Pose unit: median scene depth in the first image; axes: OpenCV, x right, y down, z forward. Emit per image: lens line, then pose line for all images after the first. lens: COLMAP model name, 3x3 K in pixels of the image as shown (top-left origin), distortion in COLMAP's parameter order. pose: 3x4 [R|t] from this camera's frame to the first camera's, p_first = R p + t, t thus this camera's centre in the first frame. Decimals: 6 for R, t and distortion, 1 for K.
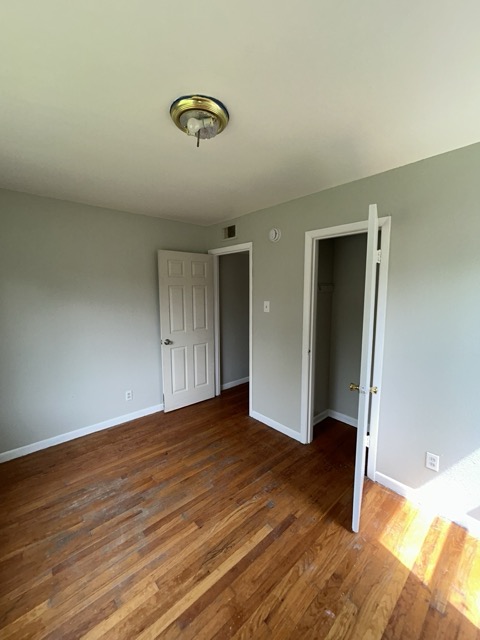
lens RADIAL K [[261.0, 0, 235.8], [0, 261.0, 322.3], [0, 0, 1]] dist [0.000889, -0.000046]
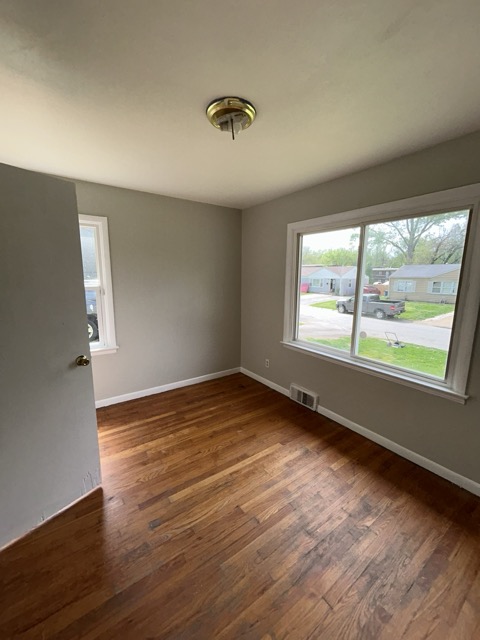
lens RADIAL K [[261.0, 0, 238.5], [0, 261.0, 319.1], [0, 0, 1]] dist [0.000889, -0.000046]
pose [[-0.995090, -0.024292, 0.095946, -0.261879], [0.004659, 0.956839, 0.290580, -0.229112], [-0.098864, 0.289601, -0.952028, 2.109643]]
